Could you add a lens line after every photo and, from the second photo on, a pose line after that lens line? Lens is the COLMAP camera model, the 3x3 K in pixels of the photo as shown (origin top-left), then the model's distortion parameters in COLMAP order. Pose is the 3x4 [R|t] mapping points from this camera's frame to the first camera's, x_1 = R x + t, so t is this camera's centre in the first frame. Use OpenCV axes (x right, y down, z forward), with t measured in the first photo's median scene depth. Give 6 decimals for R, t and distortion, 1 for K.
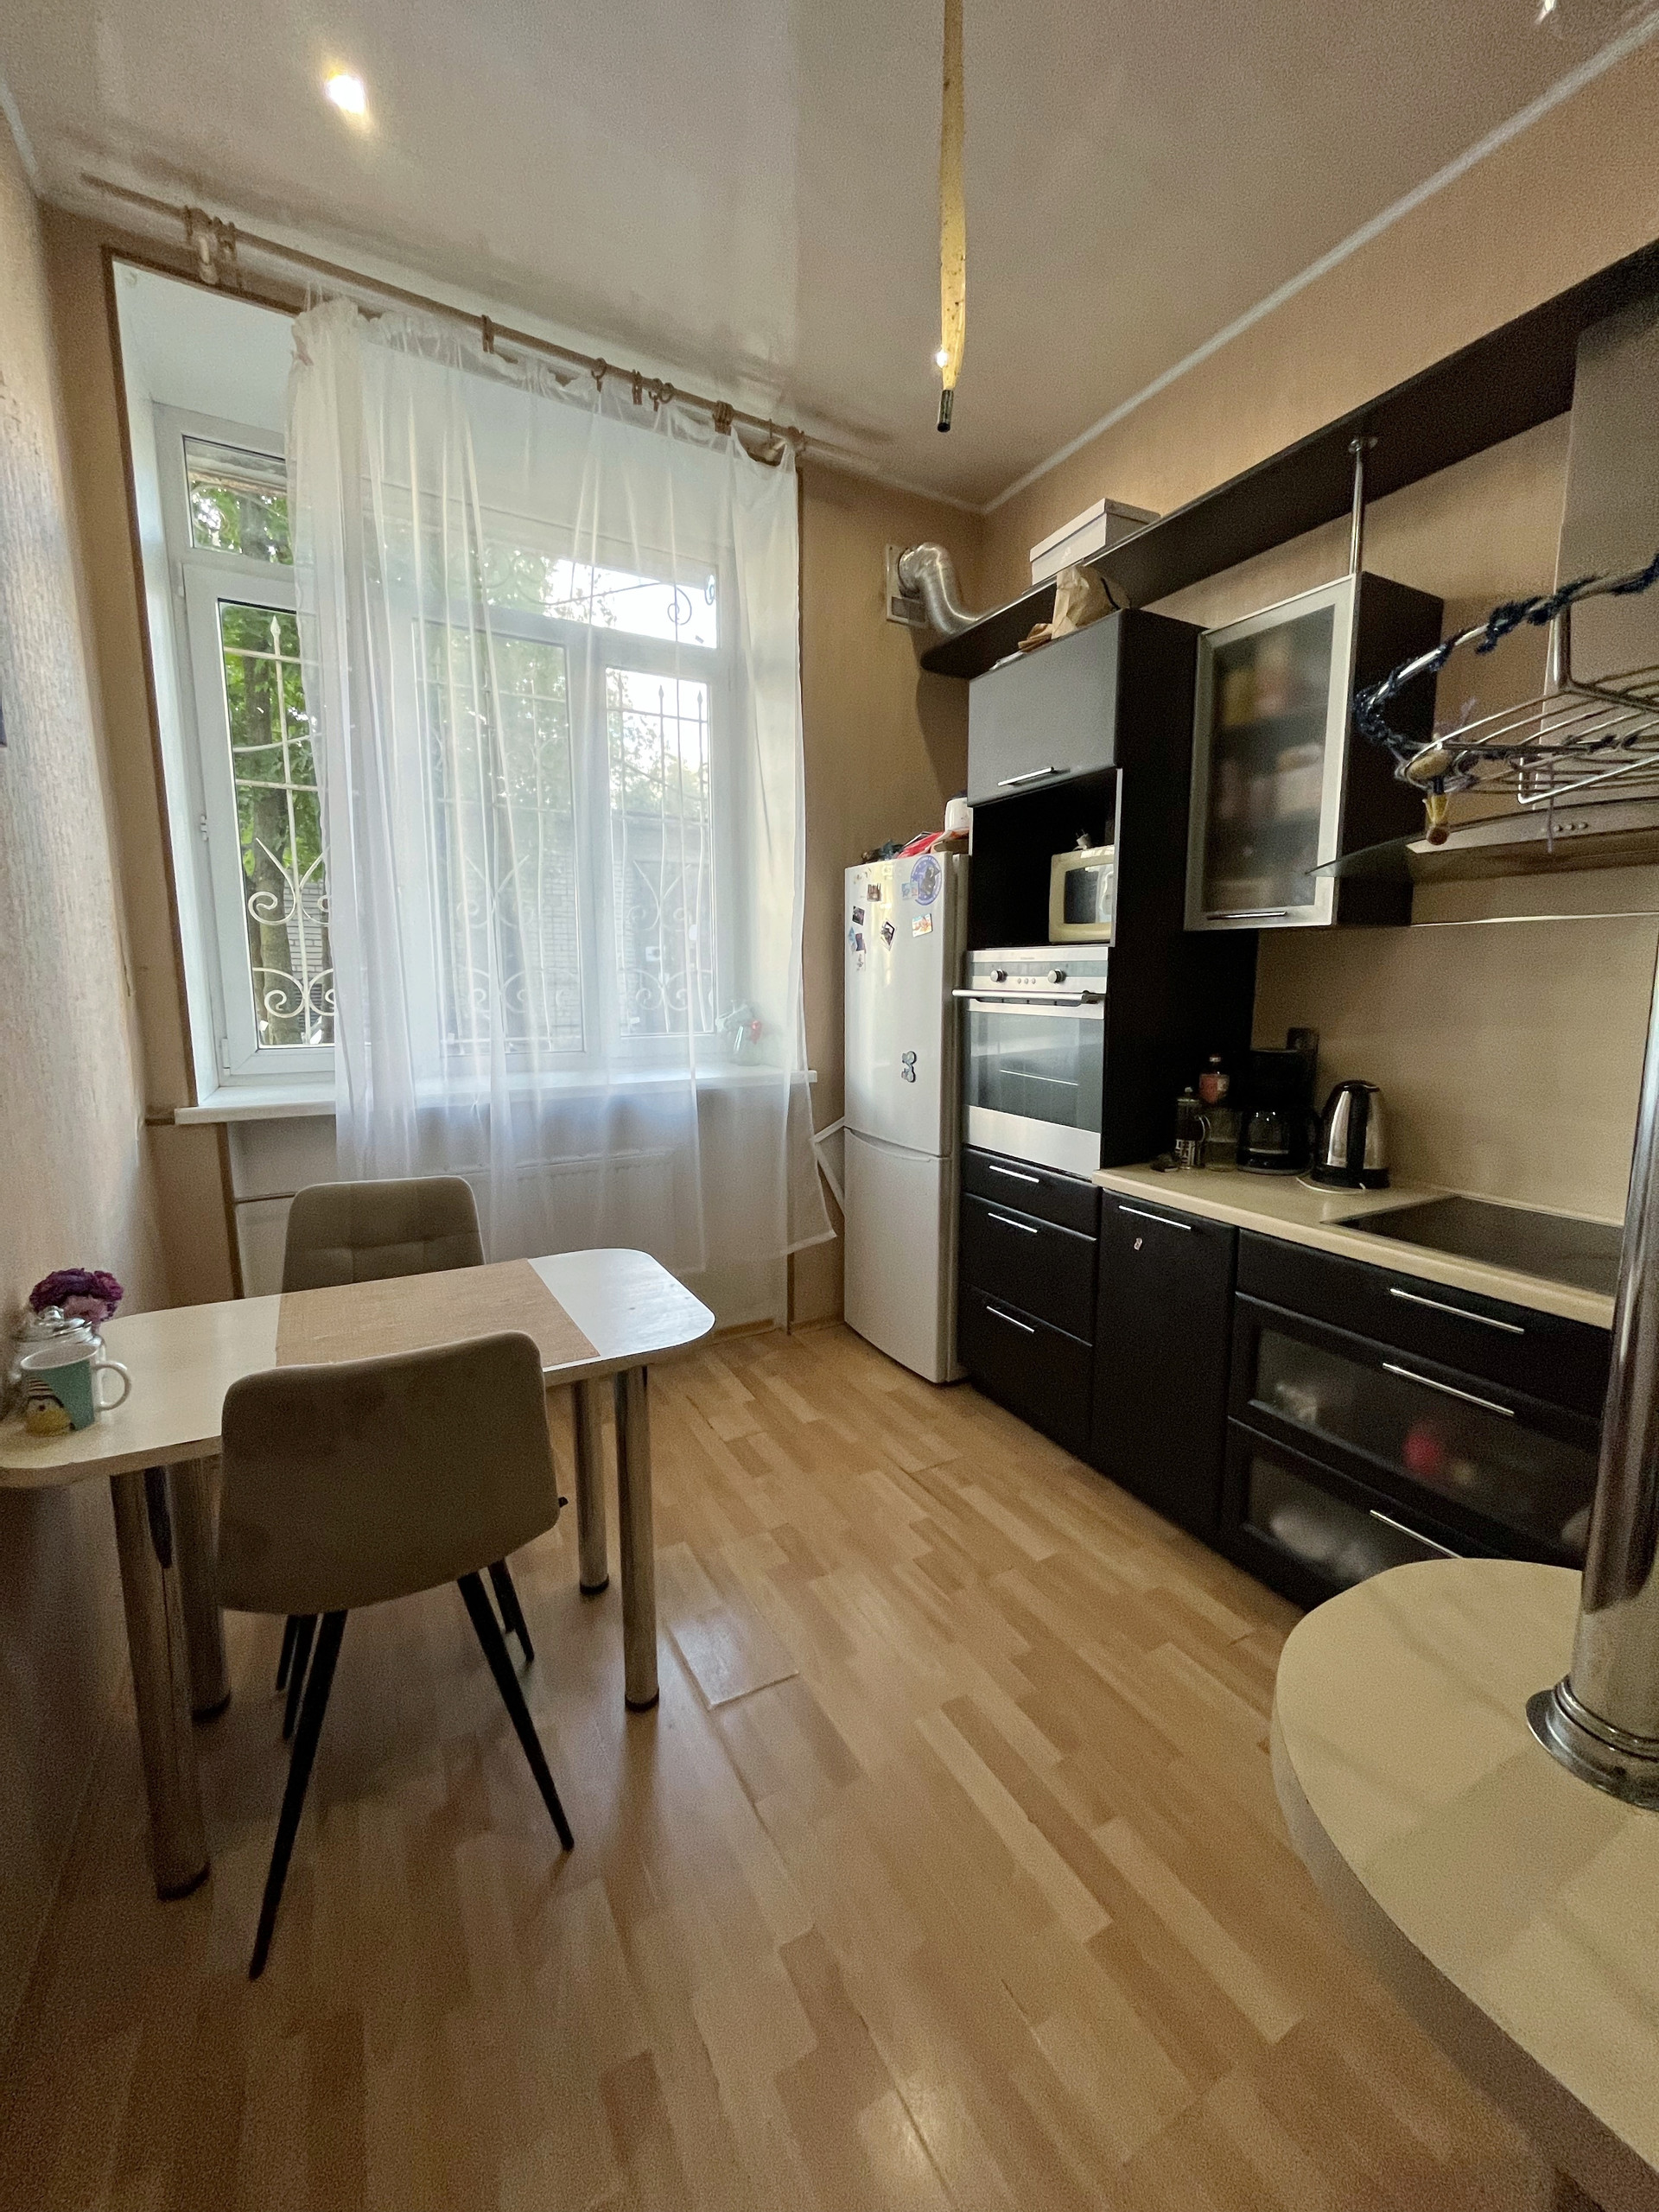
lens RADIAL K [[891.1, 0, 834.4], [0, 891.1, 1090.7], [0, 0, 1]] dist [-0.024897, 0.000006]
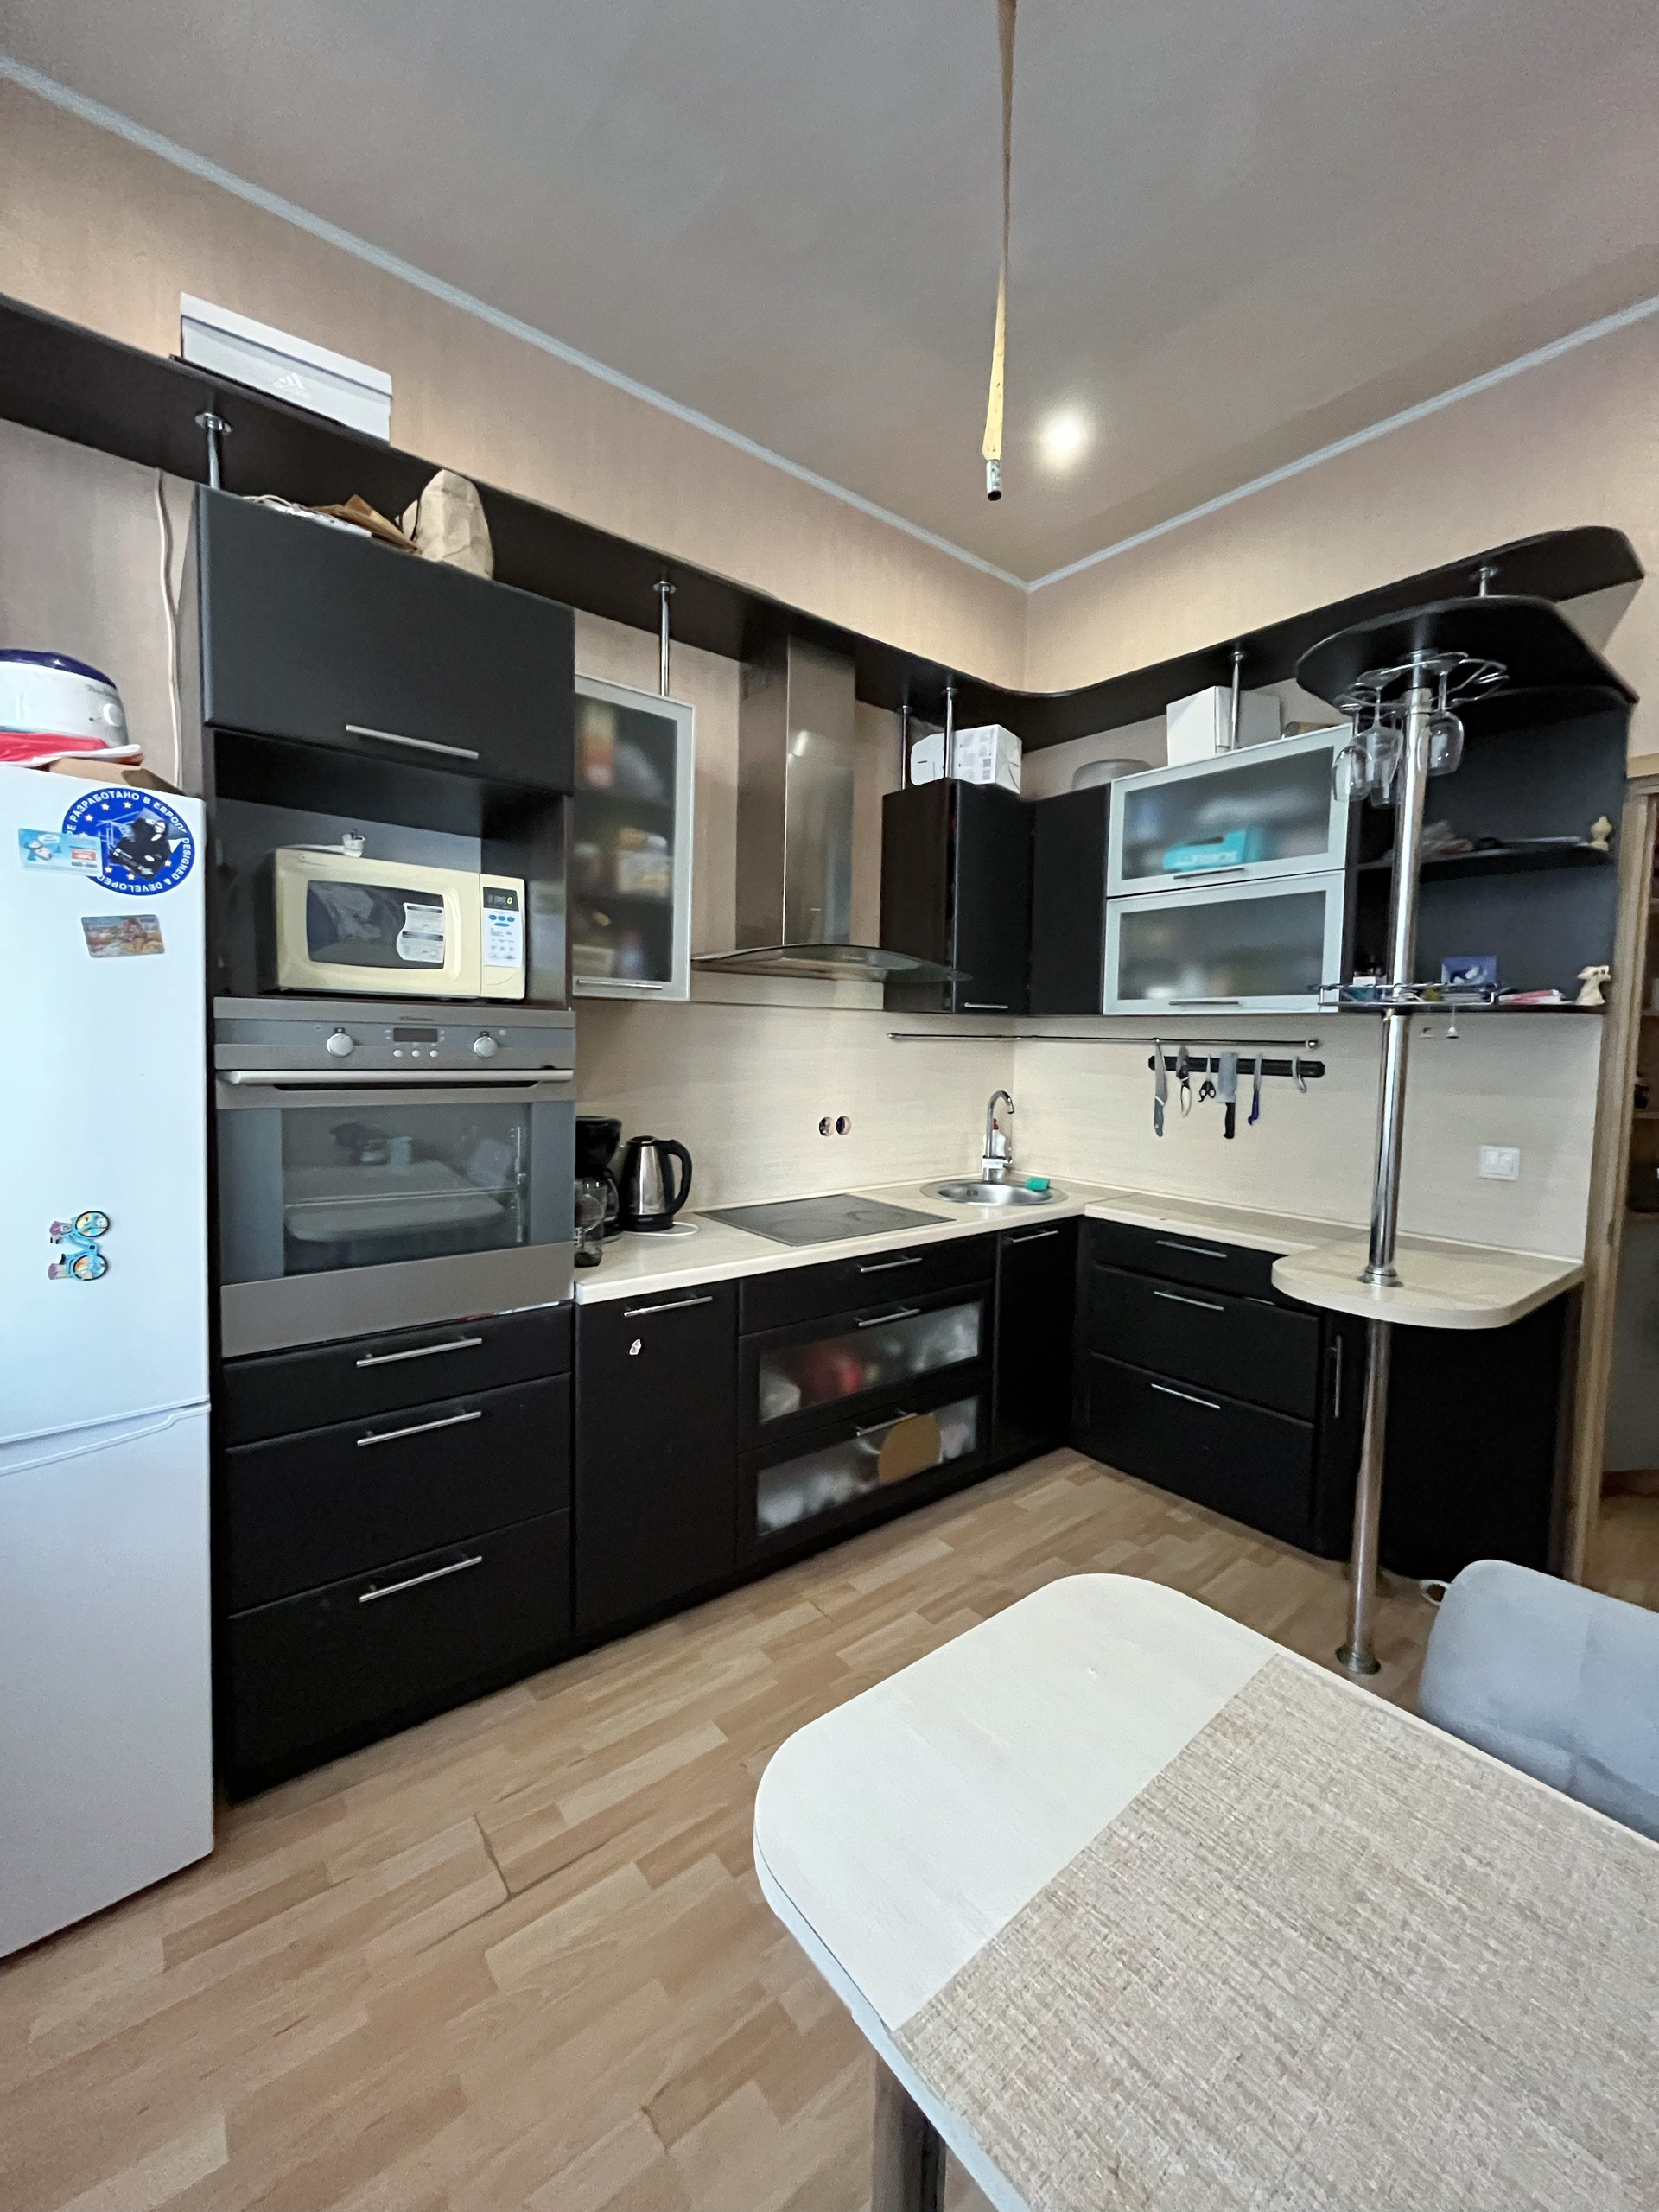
lens RADIAL K [[886.2, 0, 829.5], [0, 886.2, 1106.0], [0, 0, 1]] dist [-0.000214, 0.000032]
pose [[-0.172864, -0.073106, 0.982229, -0.483451], [0.116497, 0.988724, 0.094092, -0.111287], [-0.978032, 0.130692, -0.162399, 0.817961]]
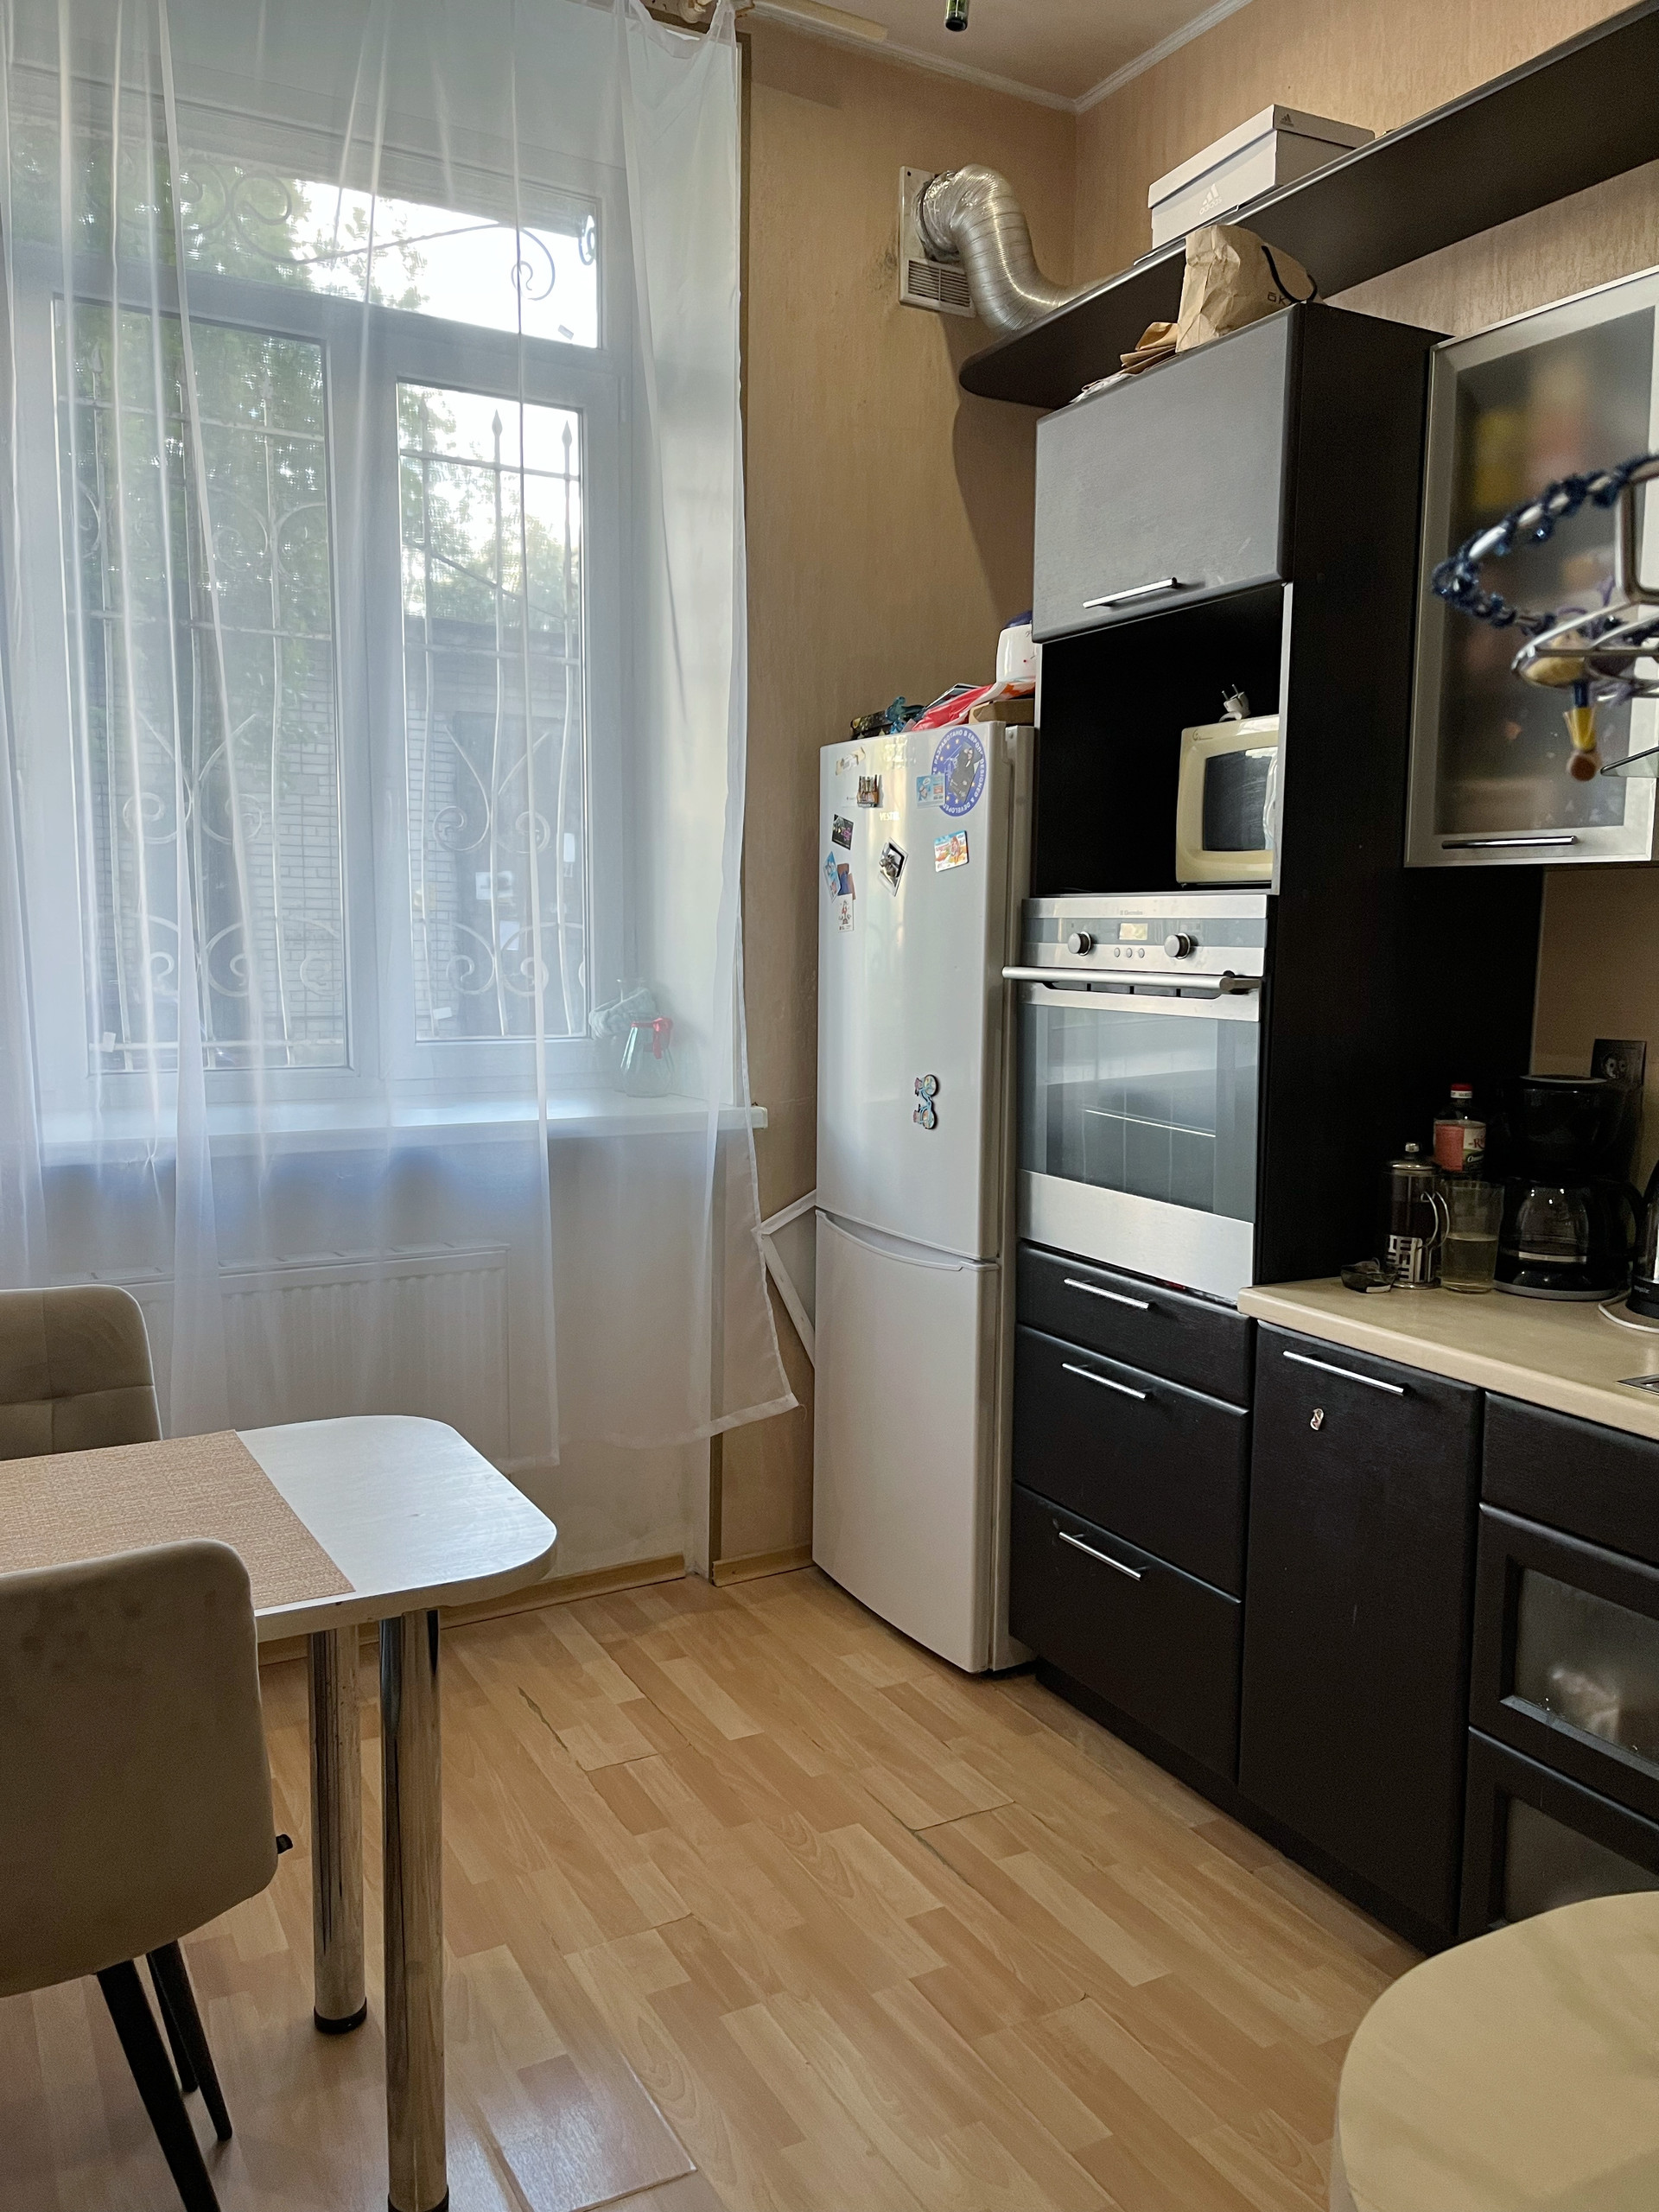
lens RADIAL K [[1679.8, 0, 829.5], [0, 1679.8, 1106.0], [0, 0, 1]] dist [0.054286, -0.110755]
pose [[0.999939, 0.010748, -0.002682, 0.029099], [-0.010807, 0.999674, -0.023143, 0.001296], [0.002432, 0.023171, 0.999729, -0.071483]]
